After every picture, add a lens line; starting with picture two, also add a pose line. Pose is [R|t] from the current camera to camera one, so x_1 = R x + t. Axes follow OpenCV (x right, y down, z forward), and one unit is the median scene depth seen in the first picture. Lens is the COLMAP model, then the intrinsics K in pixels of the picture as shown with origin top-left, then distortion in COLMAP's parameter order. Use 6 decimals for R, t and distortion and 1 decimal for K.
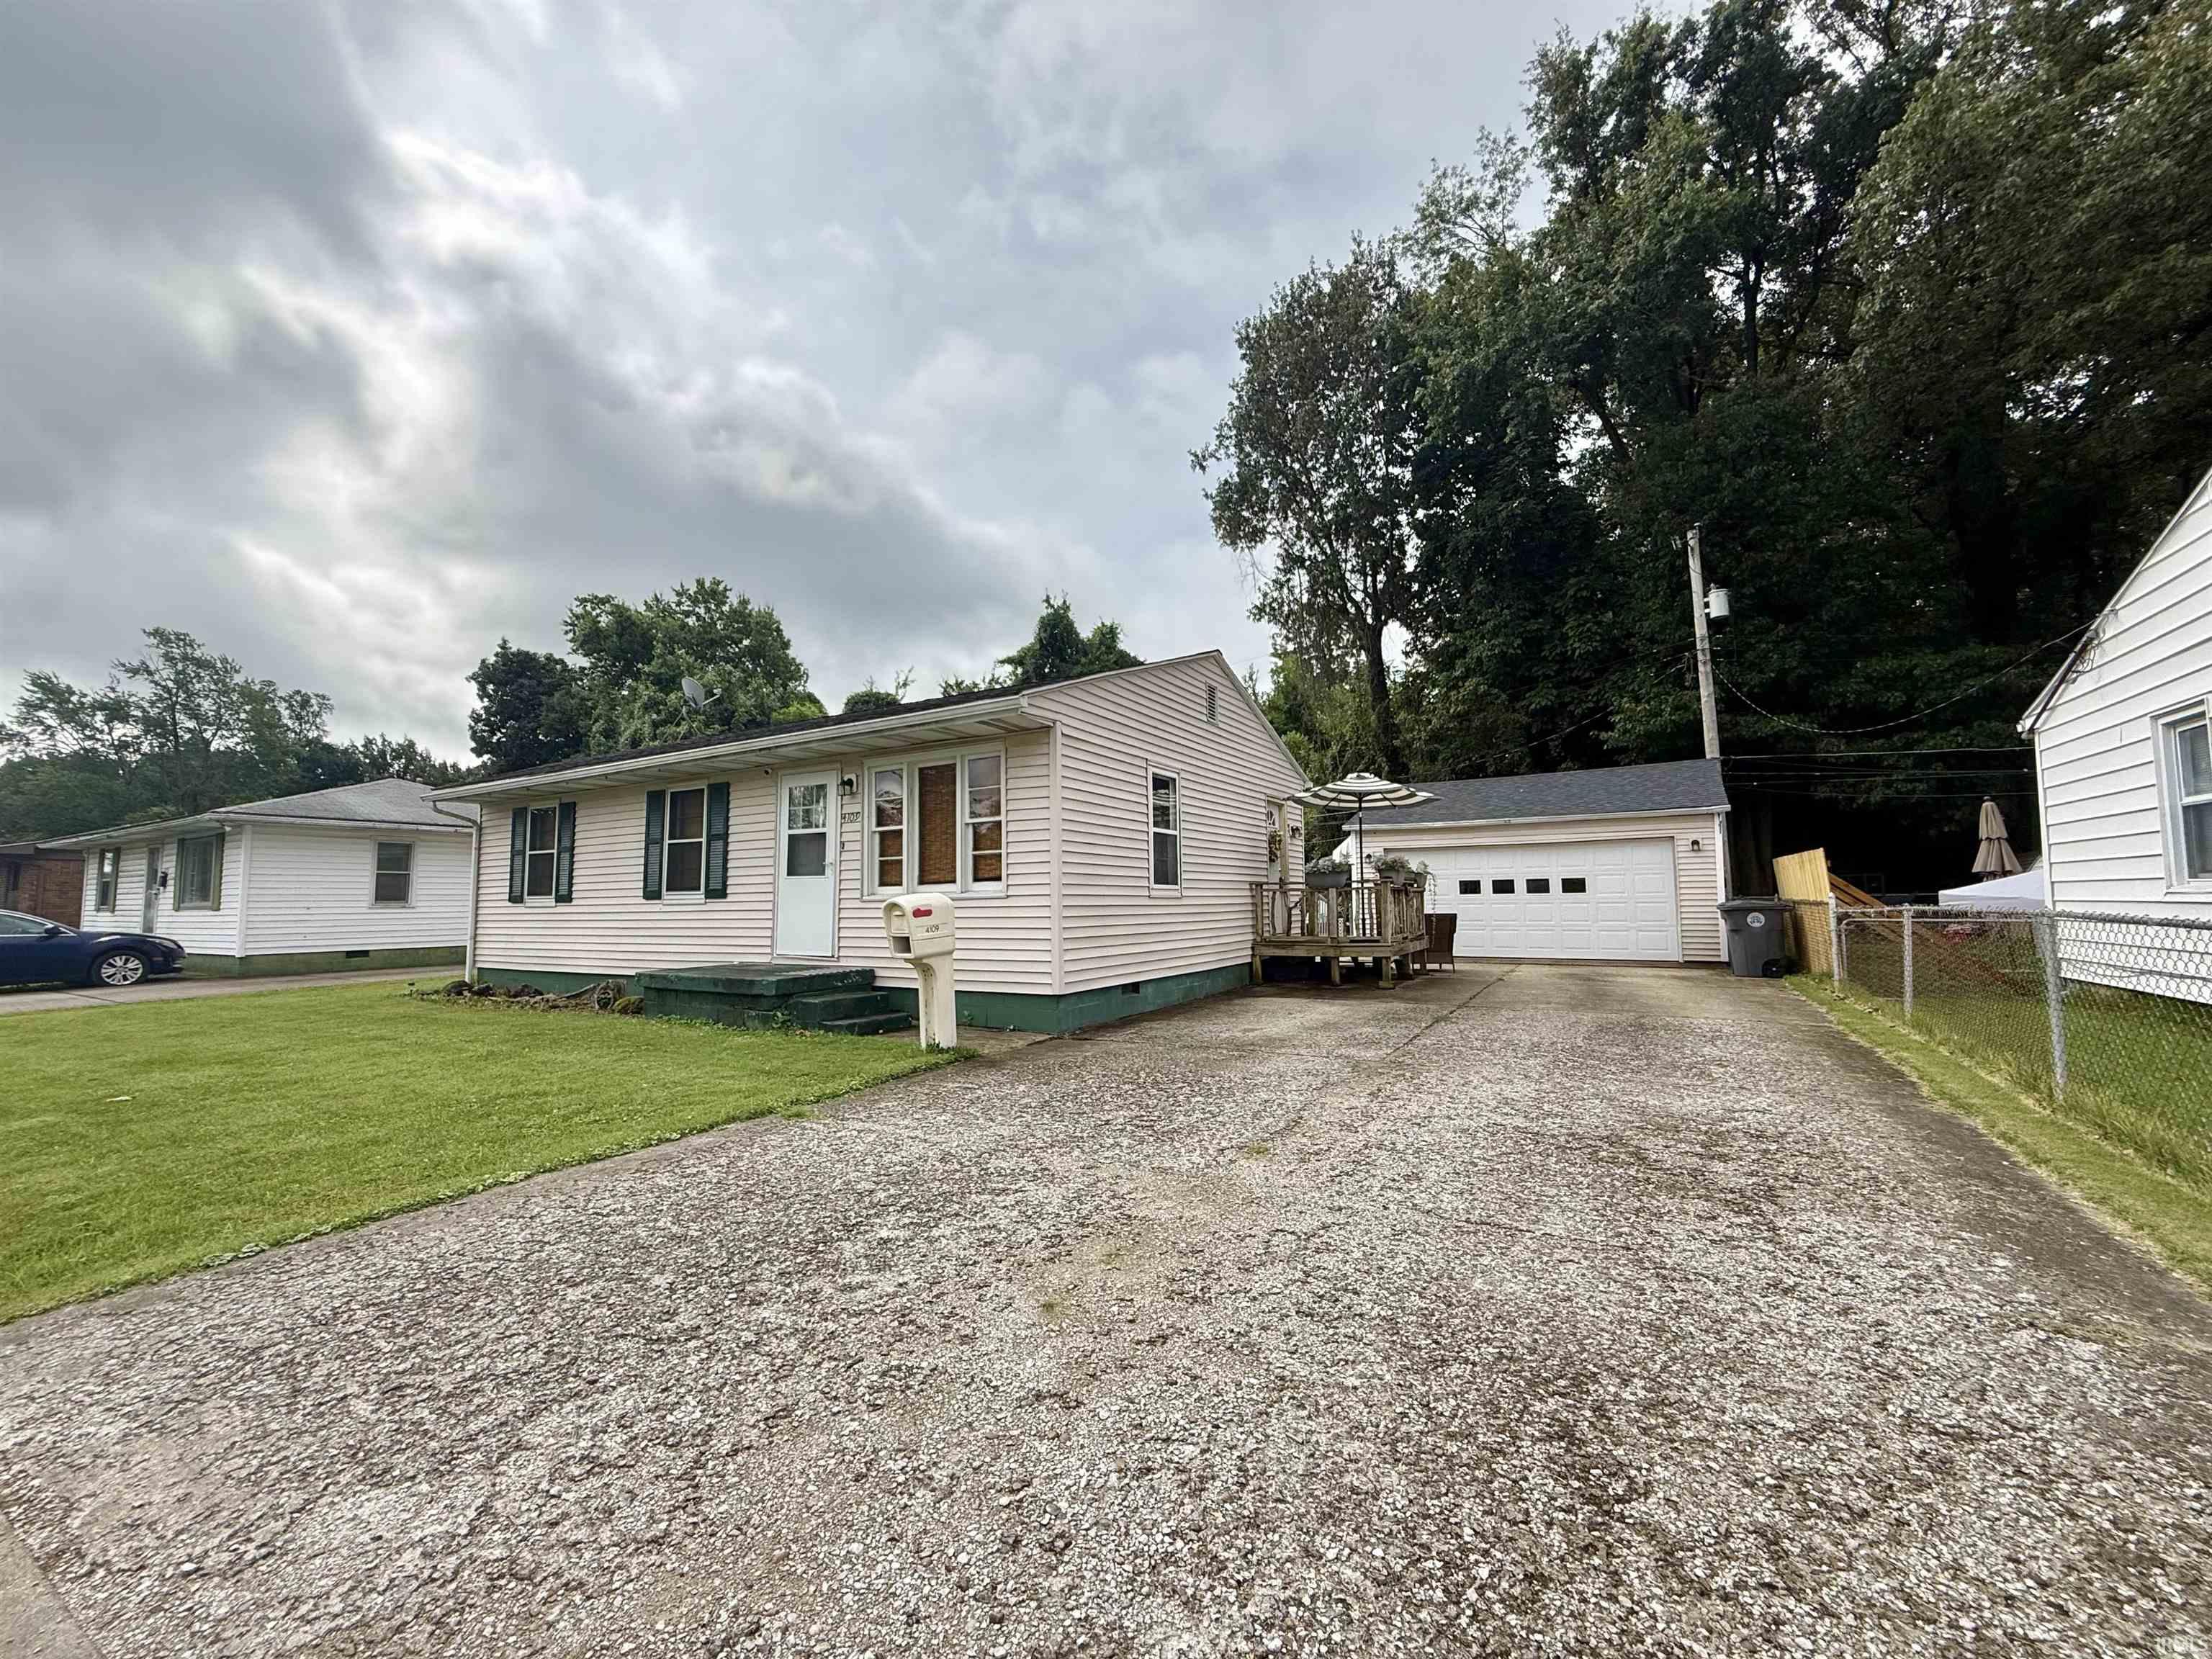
lens RADIAL K [[877.7, 0, 1099.2], [0, 877.7, 832.5], [0, 0, 1]] dist [0.000634, -0.000310]
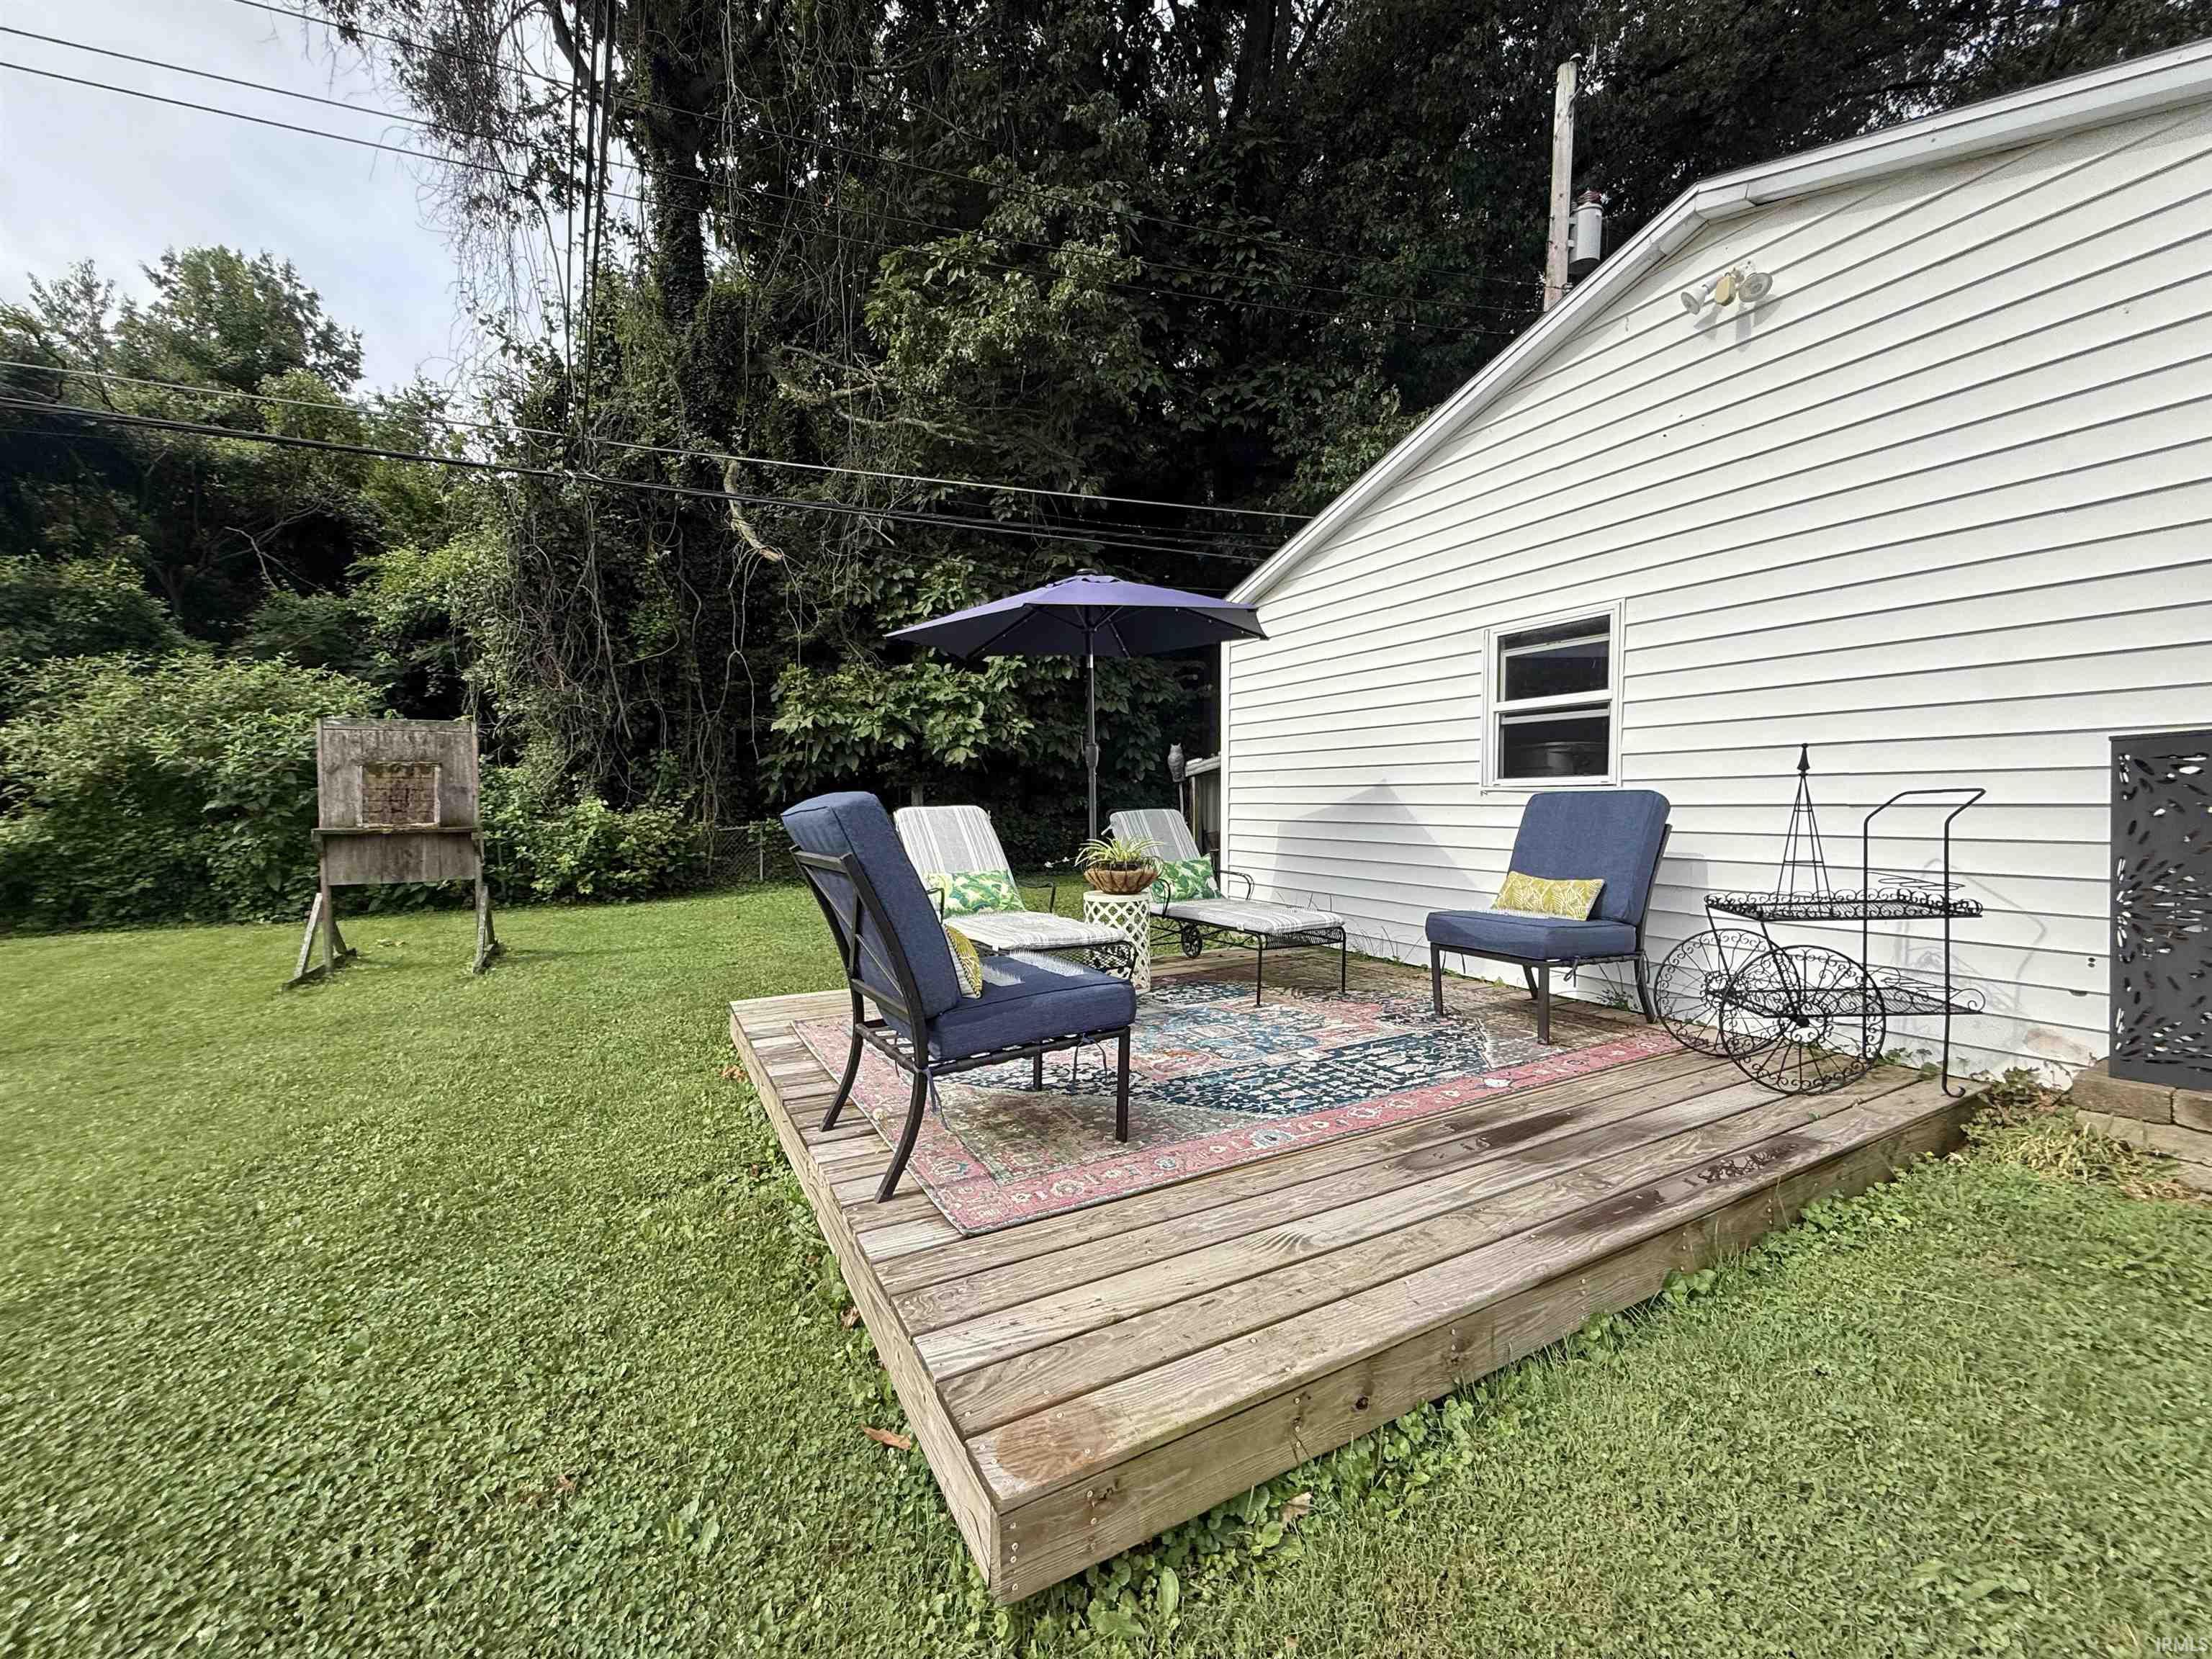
lens RADIAL K [[877.7, 0, 1099.2], [0, 877.7, 832.5], [0, 0, 1]] dist [0.000634, -0.000310]
pose [[0.489743, -0.025388, 0.871497, 0.135157], [-0.062286, 0.996003, 0.064017, 0.101481], [-0.869639, -0.085634, 0.486204, 1.294319]]
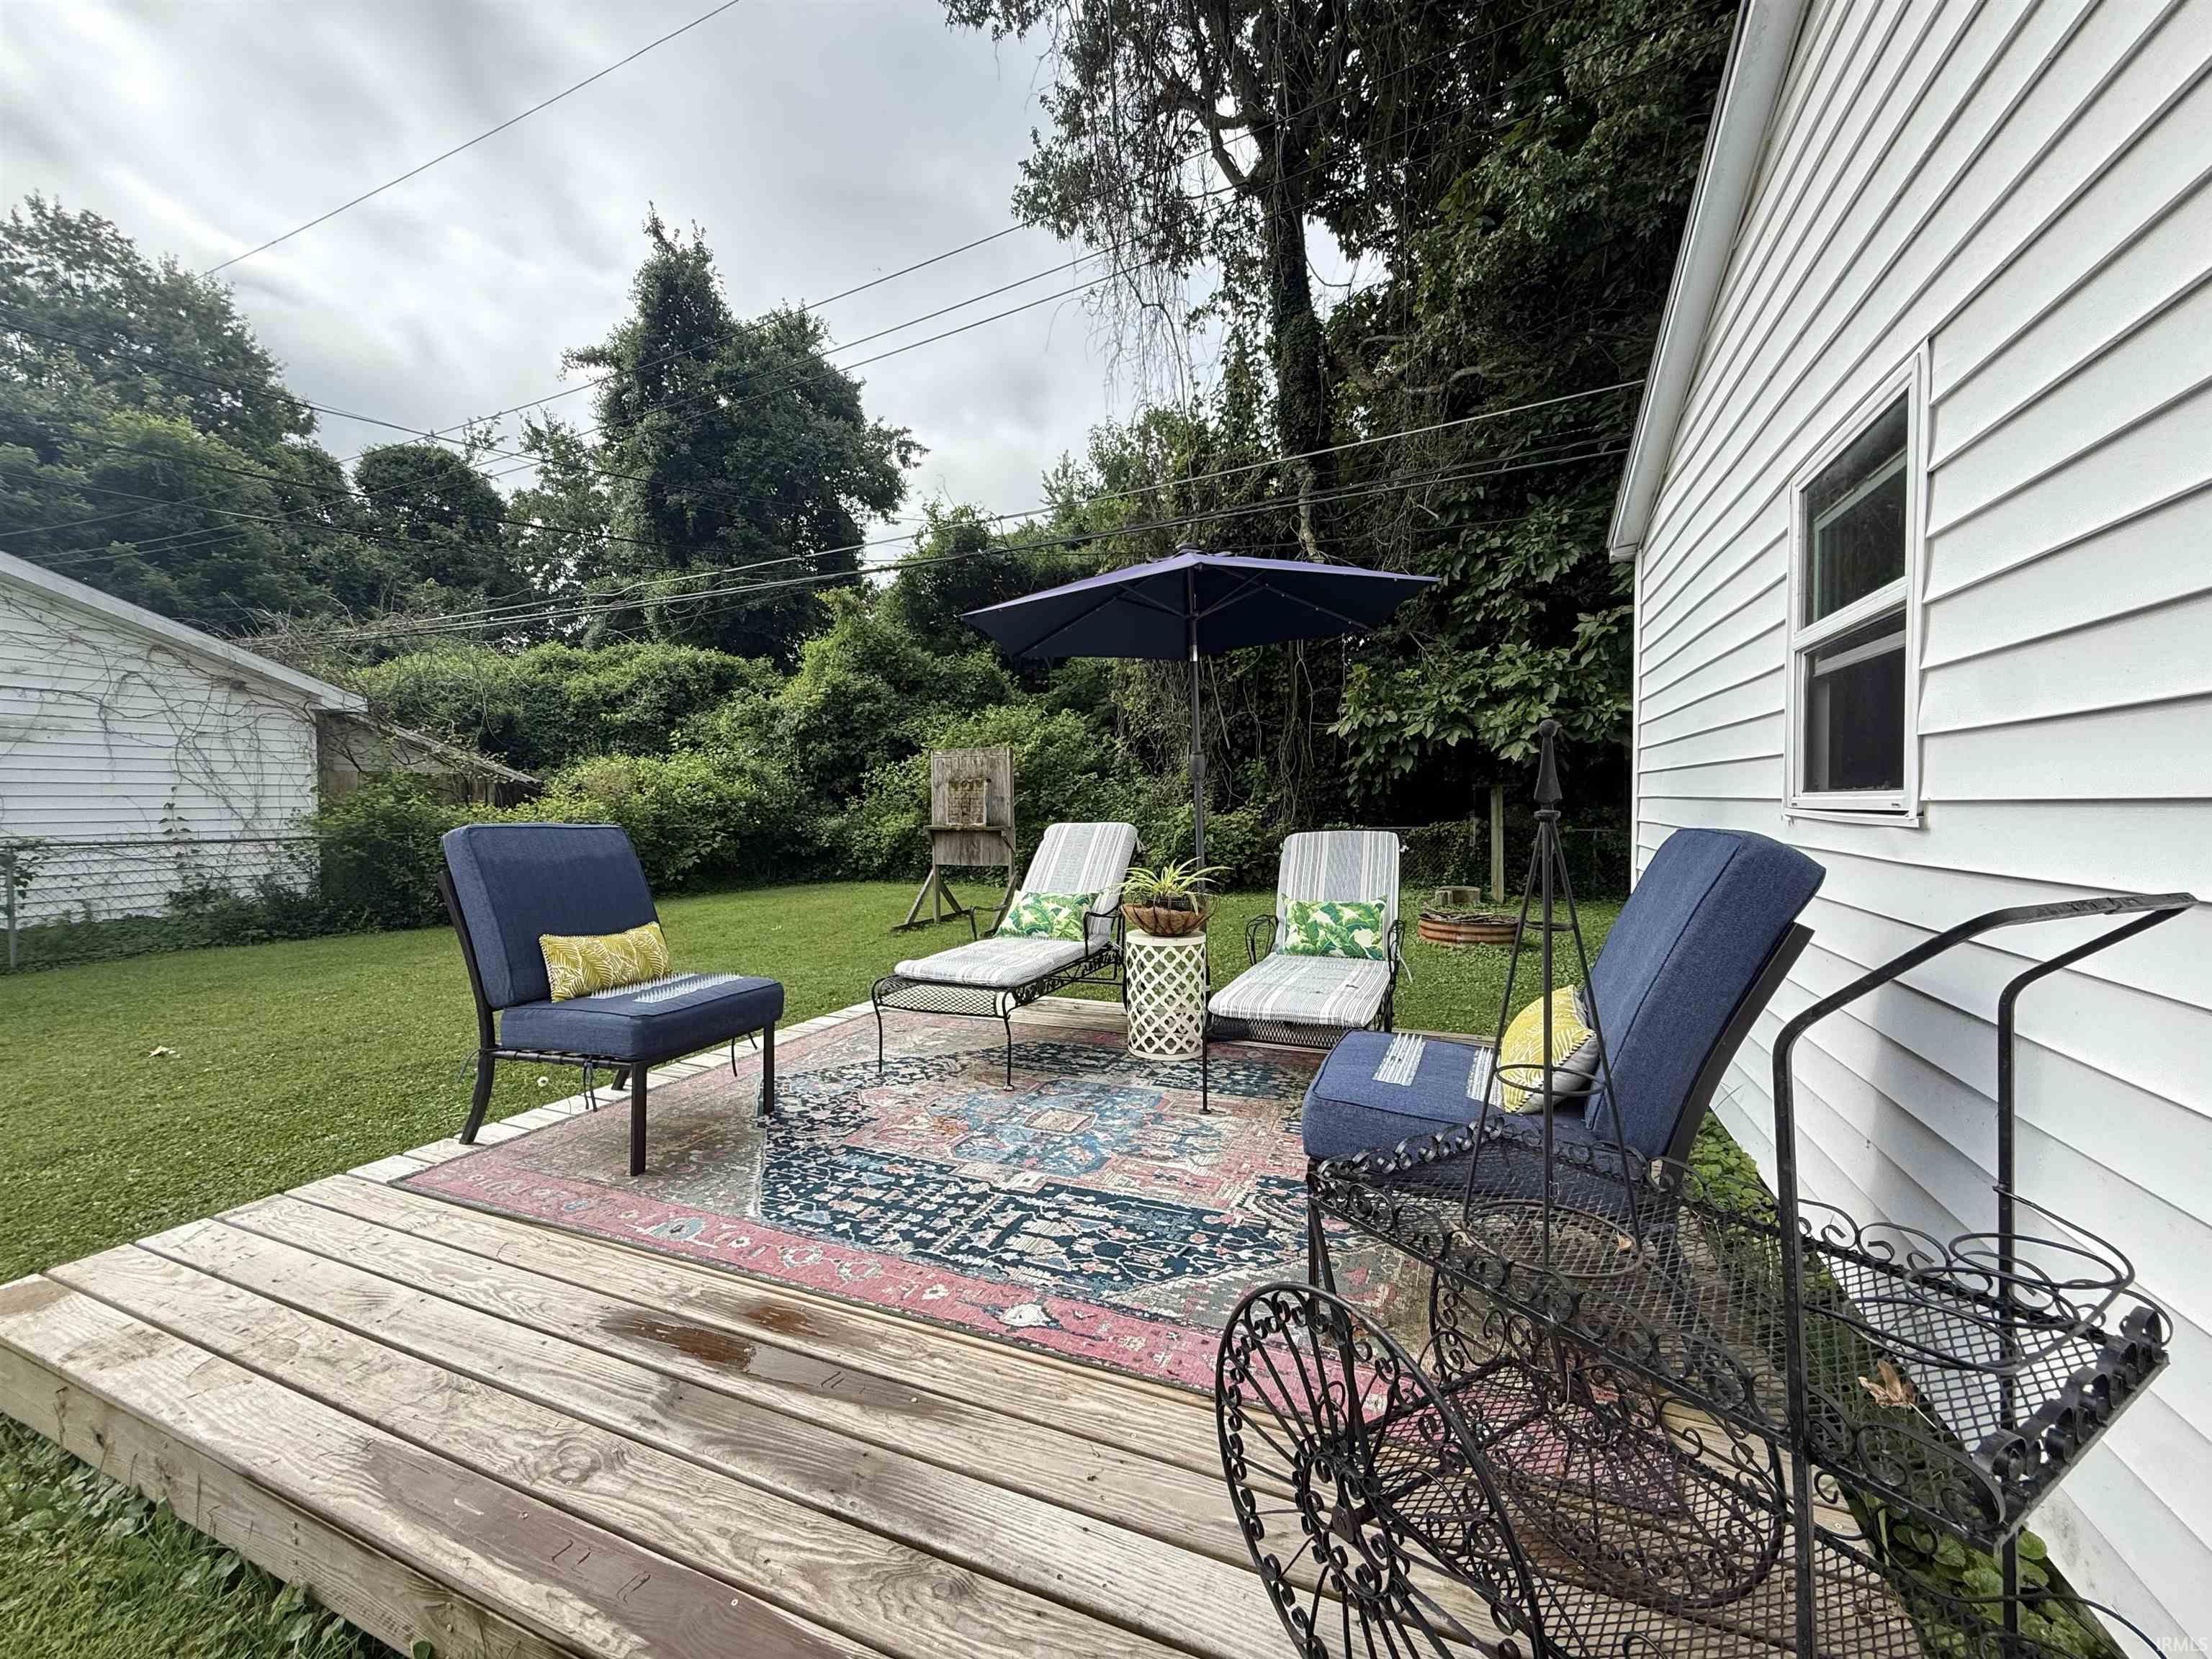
lens RADIAL K [[877.7, 0, 1099.2], [0, 877.7, 832.5], [0, 0, 1]] dist [0.000634, -0.000310]
pose [[0.986126, -0.001833, 0.165989, 0.330506], [-0.016157, 0.994131, 0.106970, 0.087006], [-0.165211, -0.108168, 0.980309, 1.200206]]
